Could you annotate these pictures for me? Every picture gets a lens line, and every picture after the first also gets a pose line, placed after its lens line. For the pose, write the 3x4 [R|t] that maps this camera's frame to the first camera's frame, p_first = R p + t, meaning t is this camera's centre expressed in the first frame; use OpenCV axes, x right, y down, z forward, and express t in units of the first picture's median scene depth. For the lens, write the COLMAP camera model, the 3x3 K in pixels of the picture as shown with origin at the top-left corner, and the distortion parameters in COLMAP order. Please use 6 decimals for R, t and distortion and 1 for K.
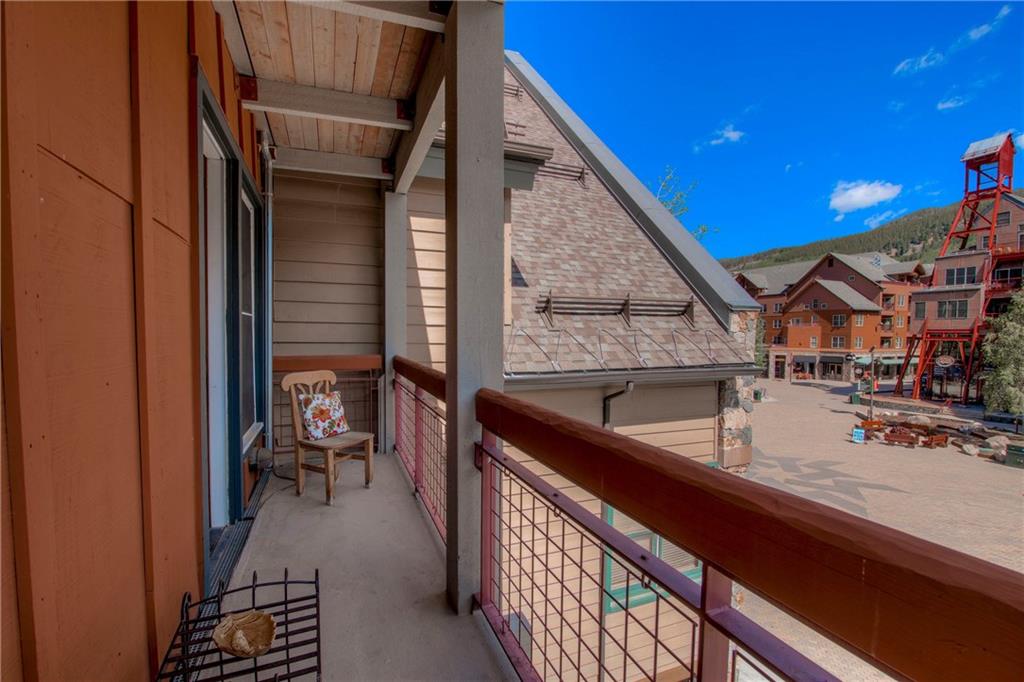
lens RADIAL K [[434.5, 0, 502.5], [0, 434.5, 352.7], [0, 0, 1]] dist [-0.017817, -0.000817]
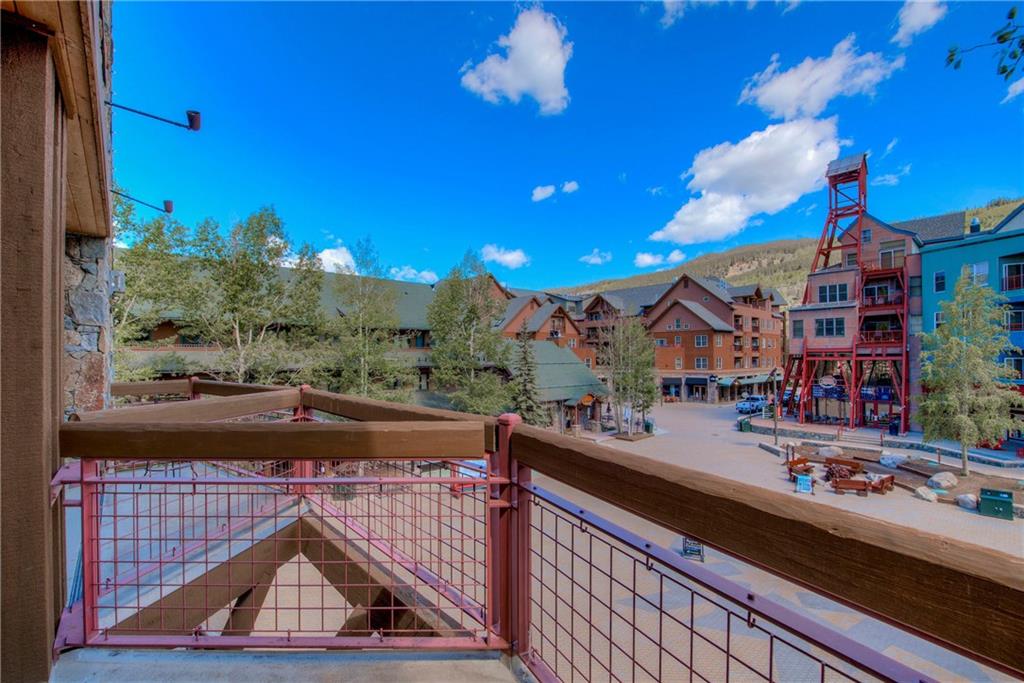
lens RADIAL K [[434.5, 0, 502.5], [0, 434.5, 353.2], [0, 0, 1]] dist [-0.017817, -0.000817]
pose [[0.944591, -0.010339, 0.328087, 0.030168], [0.027937, 0.998410, -0.048968, -0.011309], [-0.327059, 0.055421, 0.943377, 0.221731]]
